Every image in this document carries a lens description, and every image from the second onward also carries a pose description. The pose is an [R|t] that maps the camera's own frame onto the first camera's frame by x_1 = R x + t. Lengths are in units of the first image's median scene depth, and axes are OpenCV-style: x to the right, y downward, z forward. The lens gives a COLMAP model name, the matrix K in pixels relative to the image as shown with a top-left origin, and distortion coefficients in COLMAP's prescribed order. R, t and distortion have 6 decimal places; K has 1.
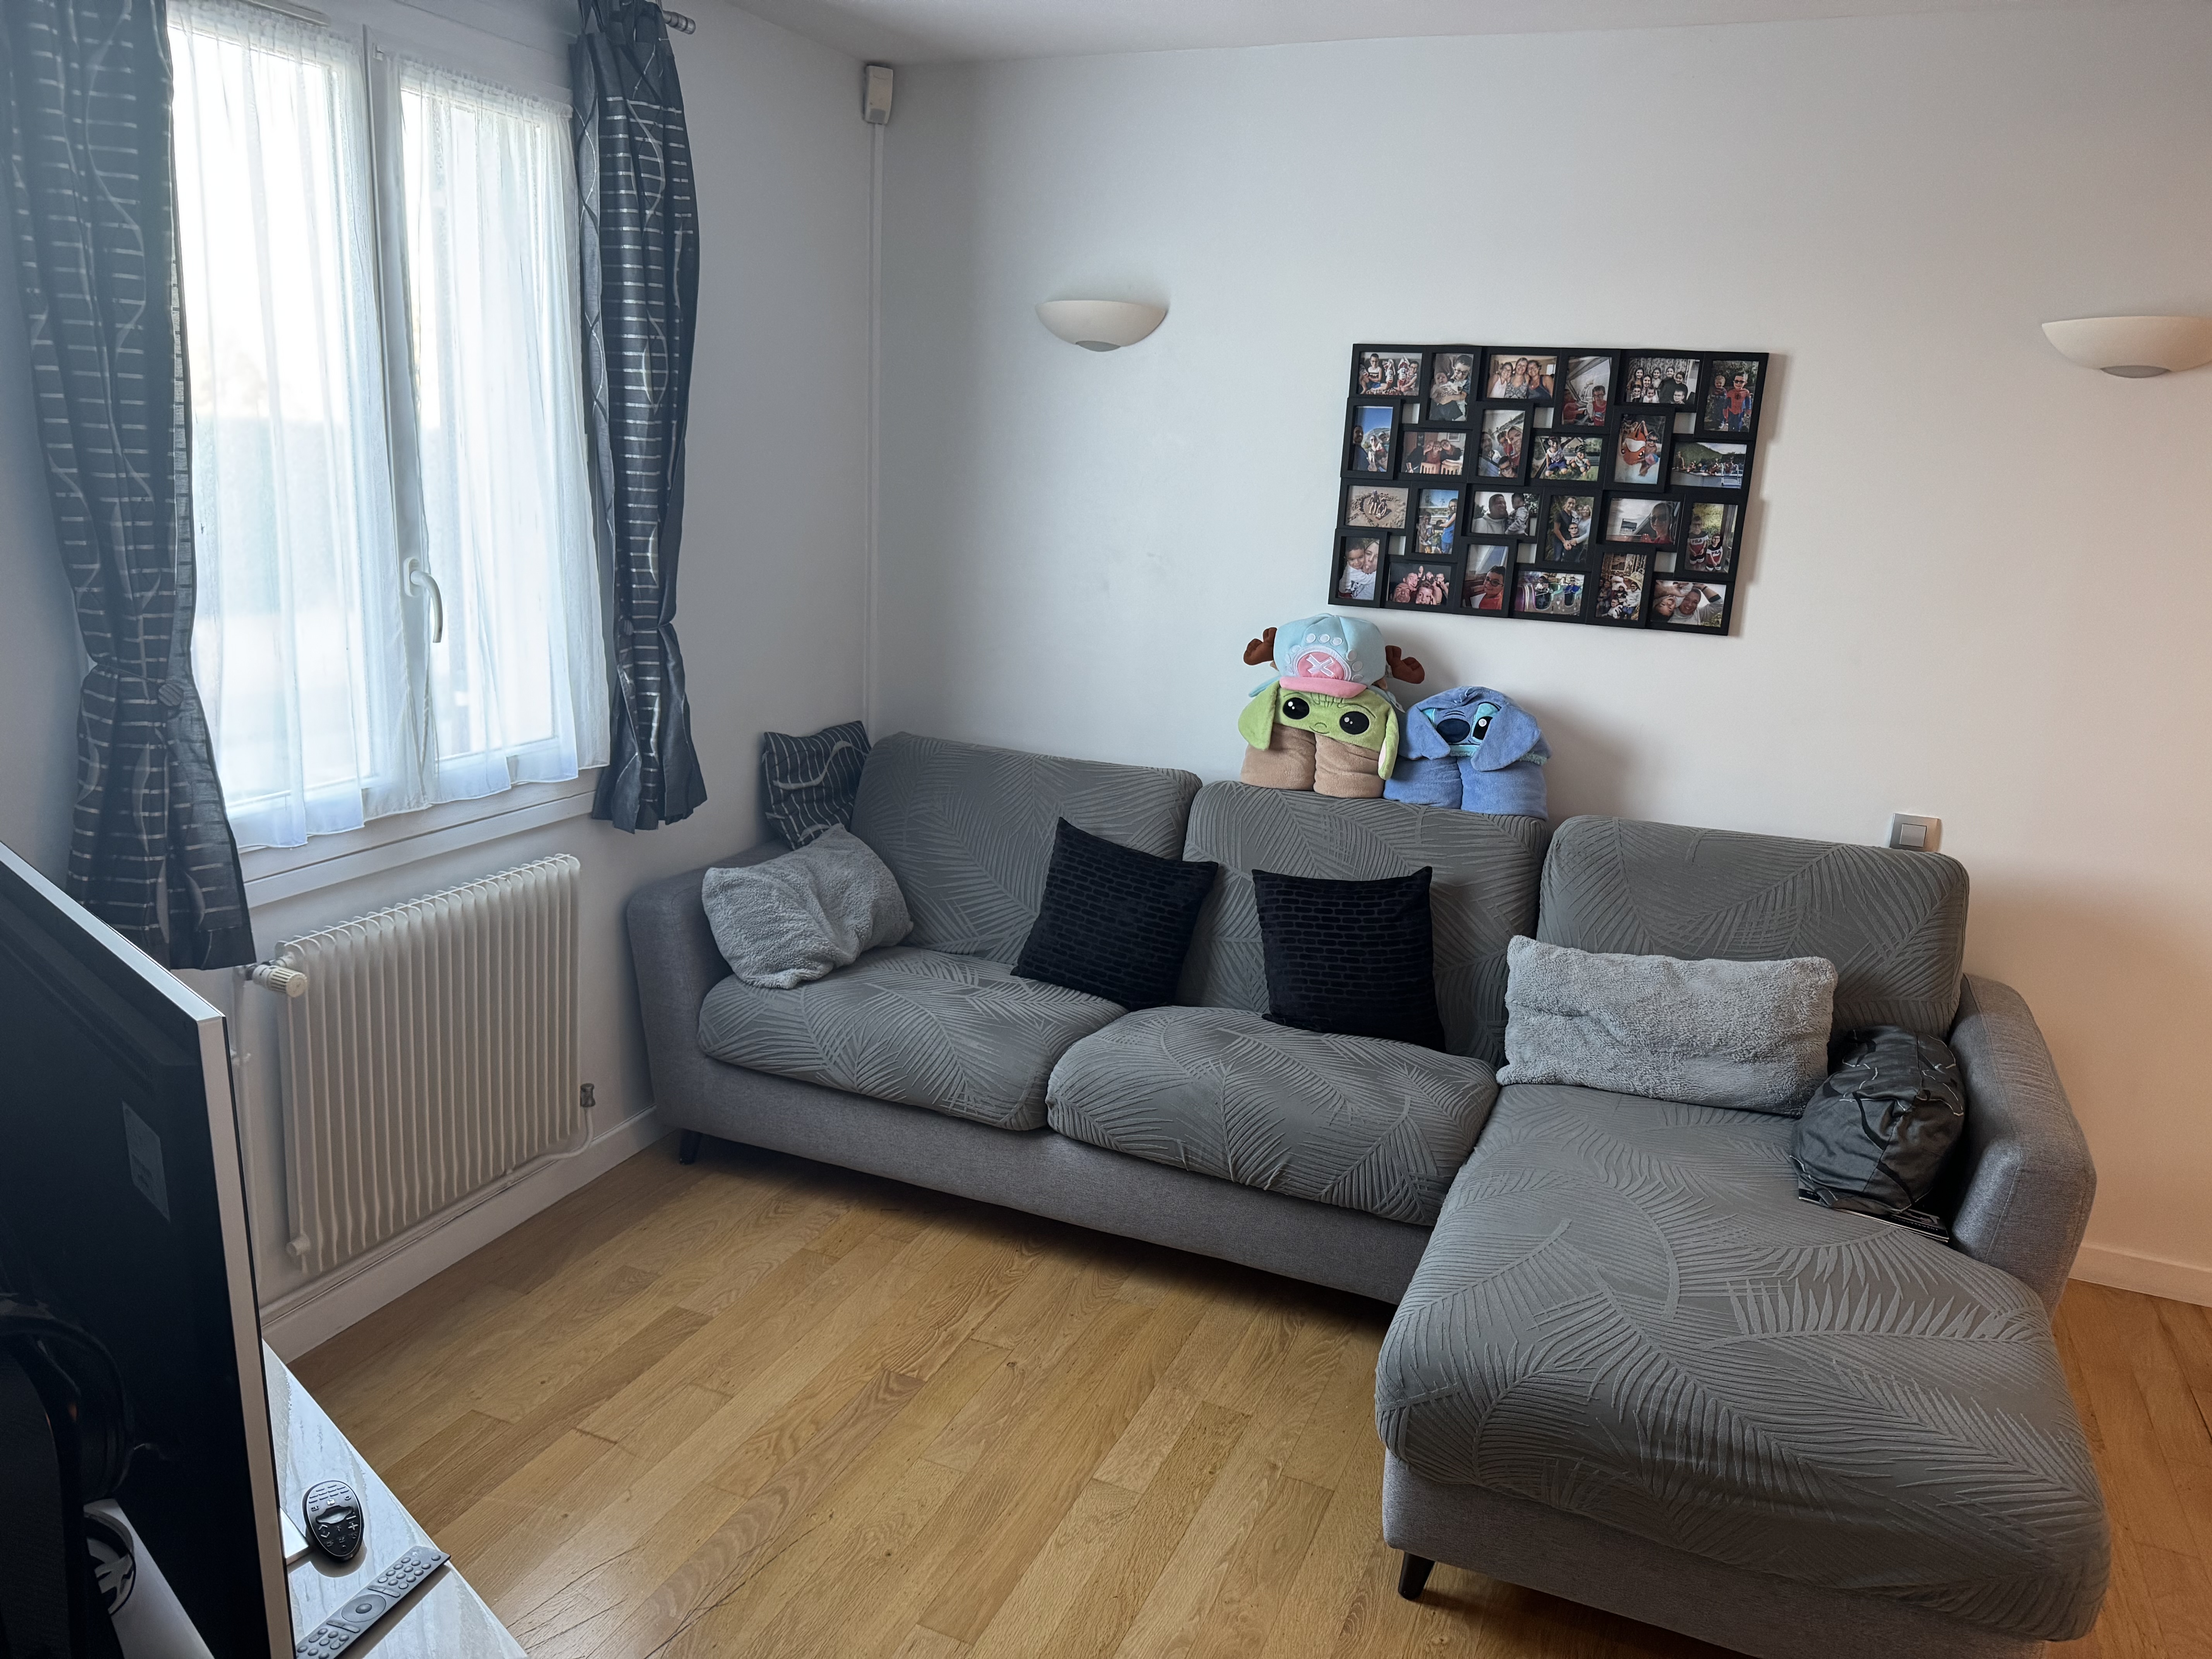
lens RADIAL K [[1561.6, 0, 1106.0], [0, 1561.6, 829.5], [0, 0, 1]] dist [-0.046257, 0.000947]
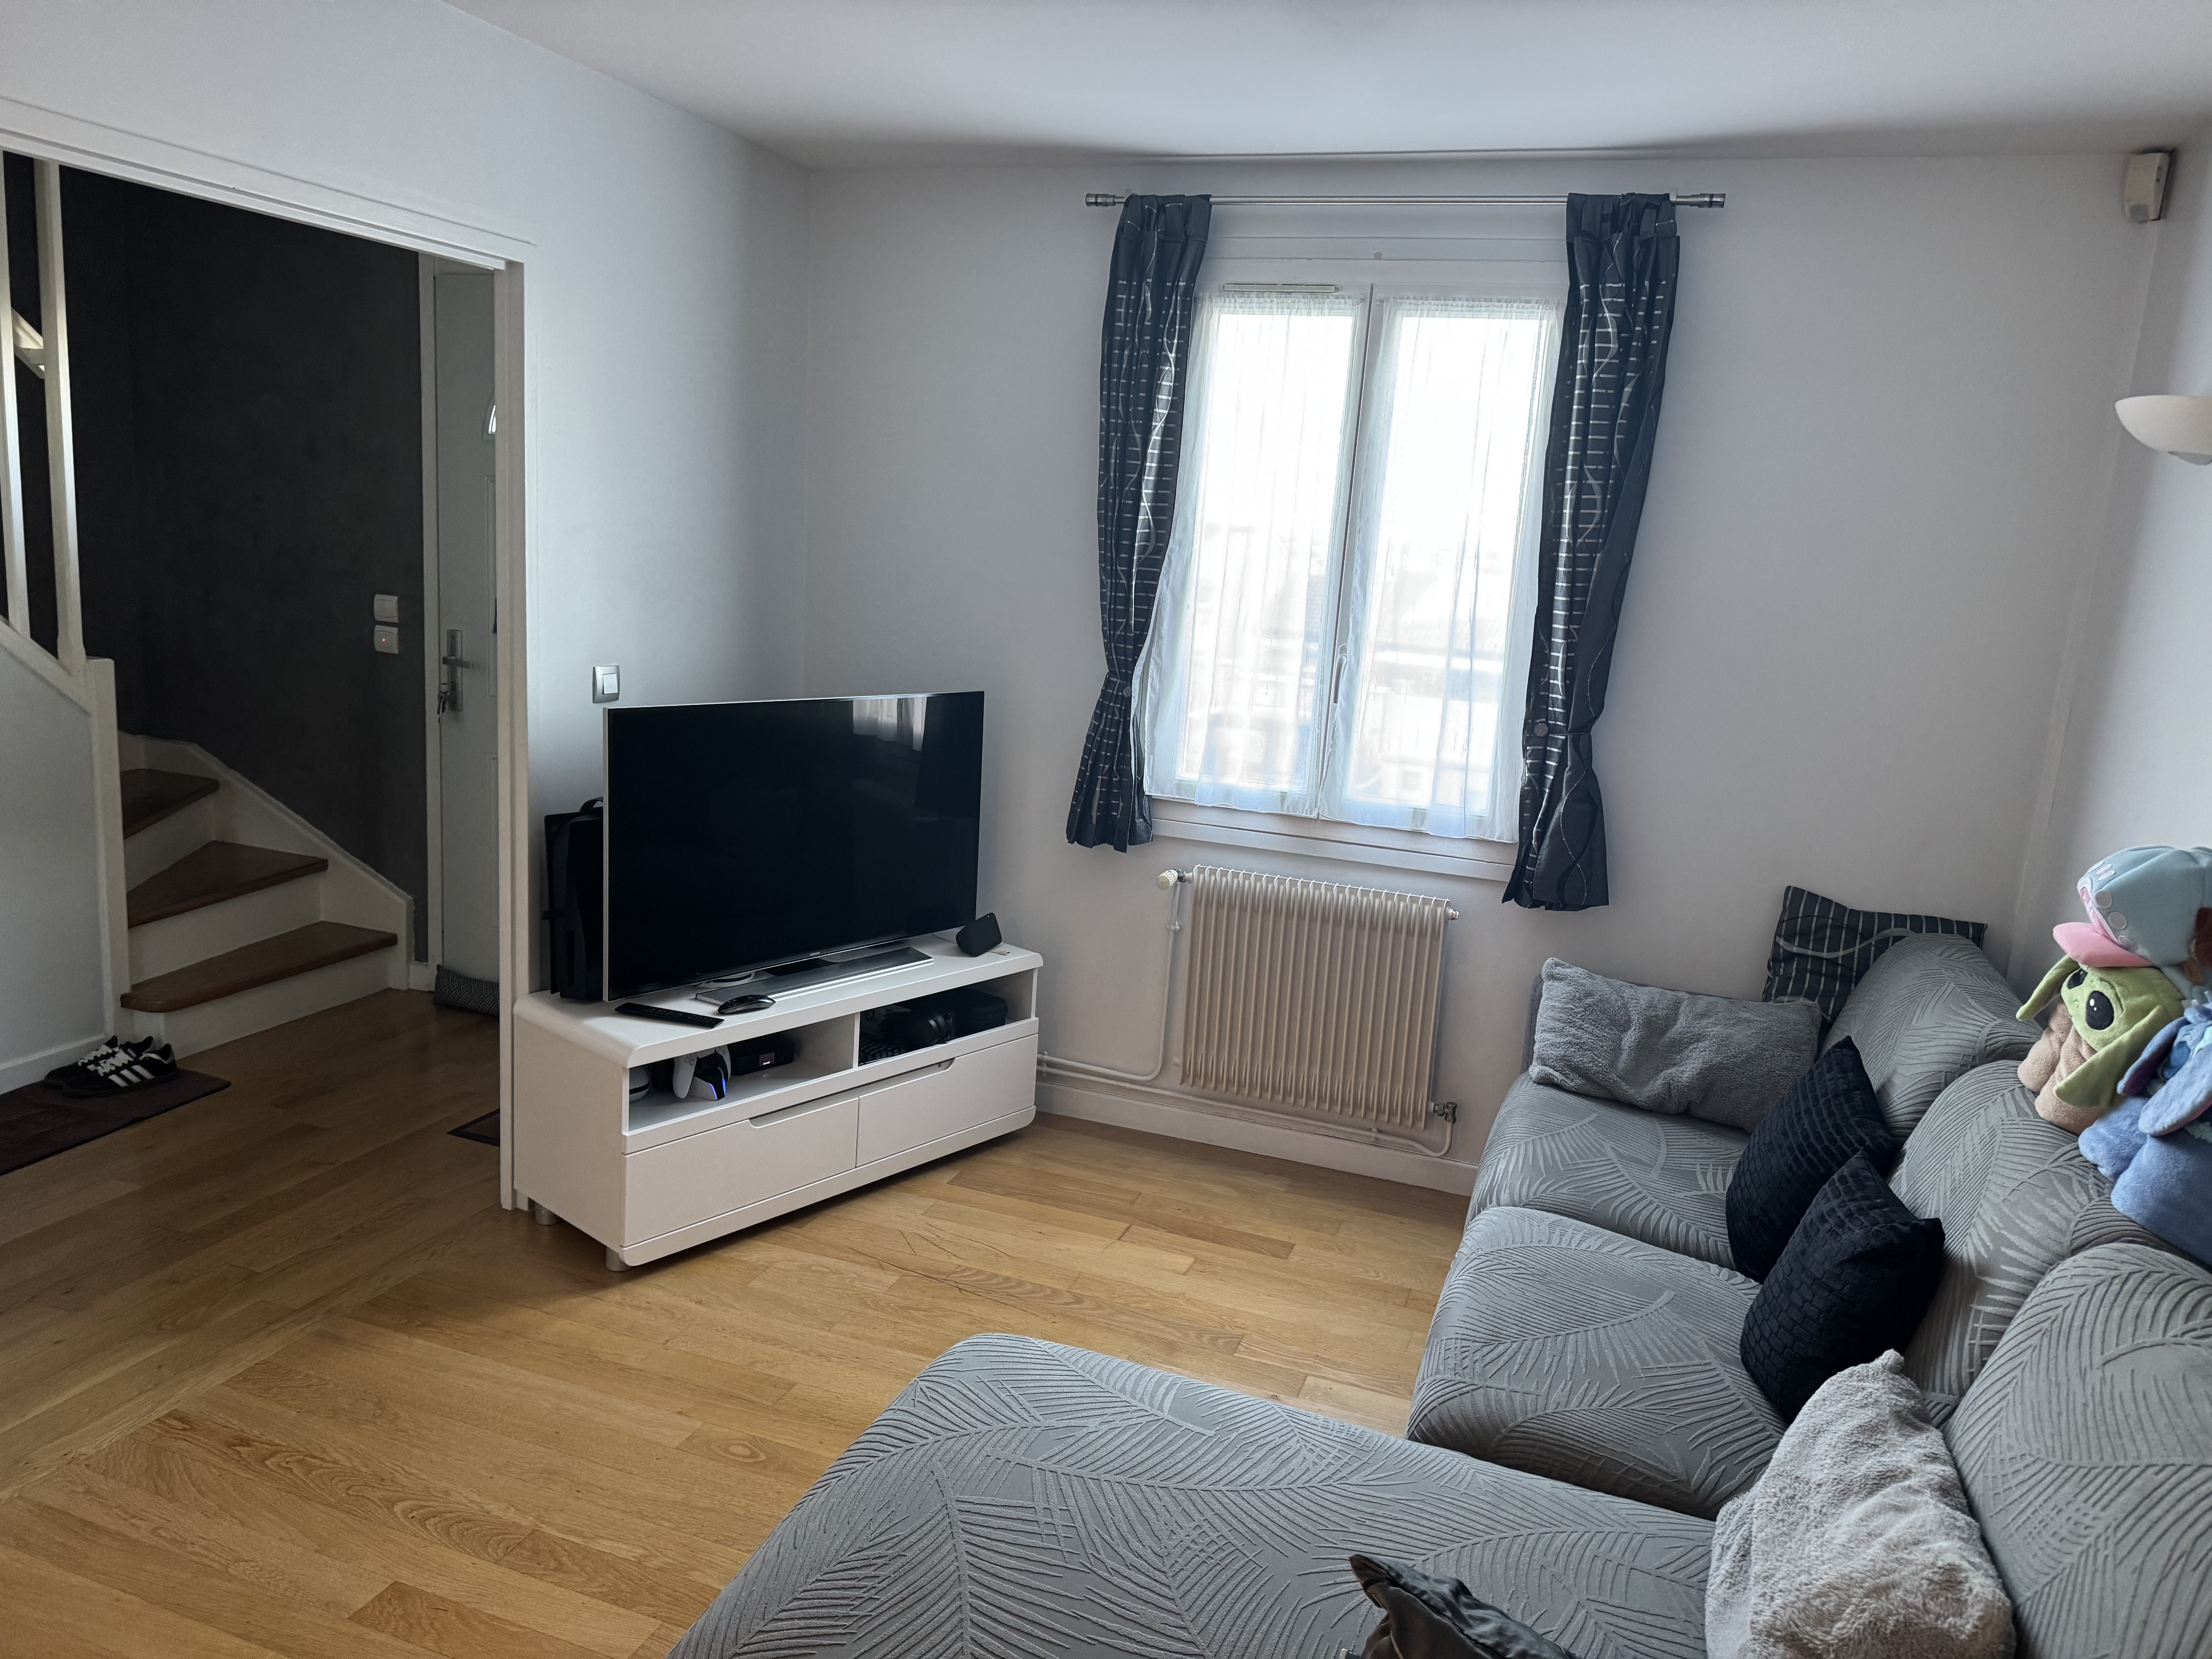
lens RADIAL K [[1534.9, 0, 1106.0], [0, 1534.9, 869.8], [0, 0, 1]] dist [0.001038, -0.001063]
pose [[0.070651, 0.167621, -0.983317, 0.831184], [-0.302145, 0.943066, 0.139051, -0.094019], [0.950640, 0.287280, 0.117274, 0.592338]]
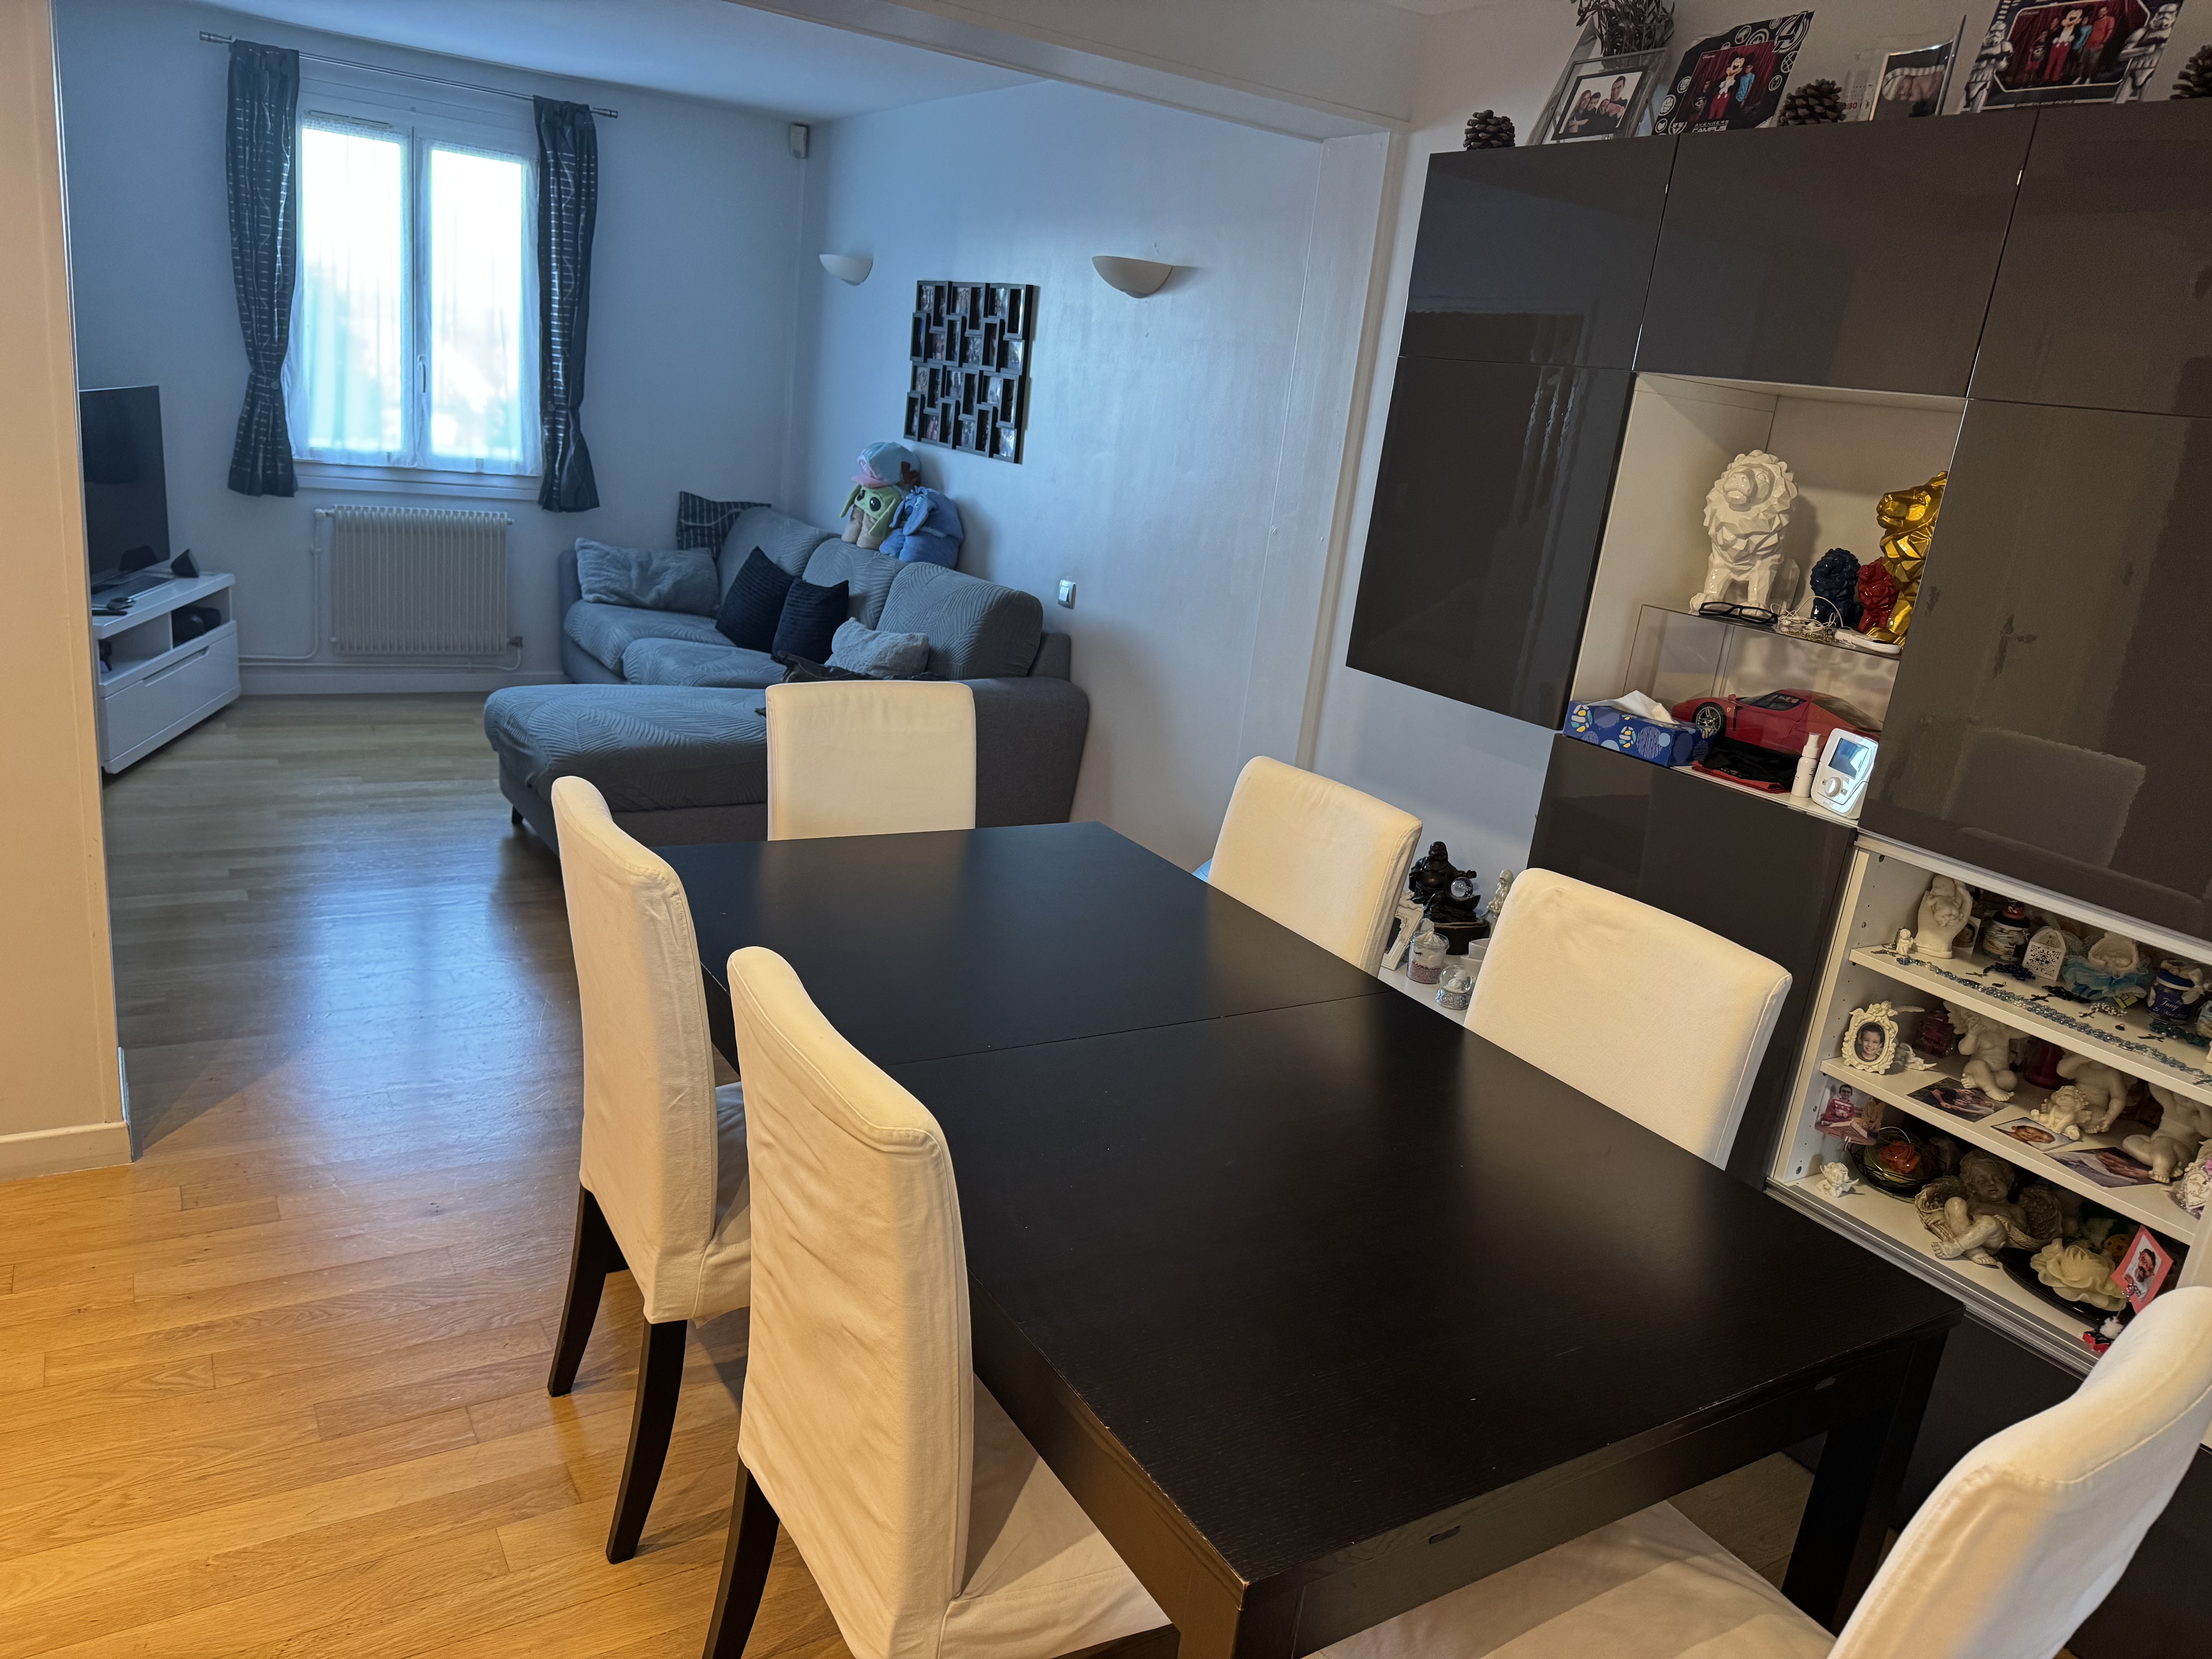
lens RADIAL K [[1561.6, 0, 1106.0], [0, 1561.6, 829.5], [0, 0, 1]] dist [-0.046257, 0.000947]
pose [[0.825359, 0.205400, -0.525922, 1.497373], [-0.214394, 0.975728, 0.044612, 0.165033], [0.522320, 0.075934, 0.849362, -0.307066]]
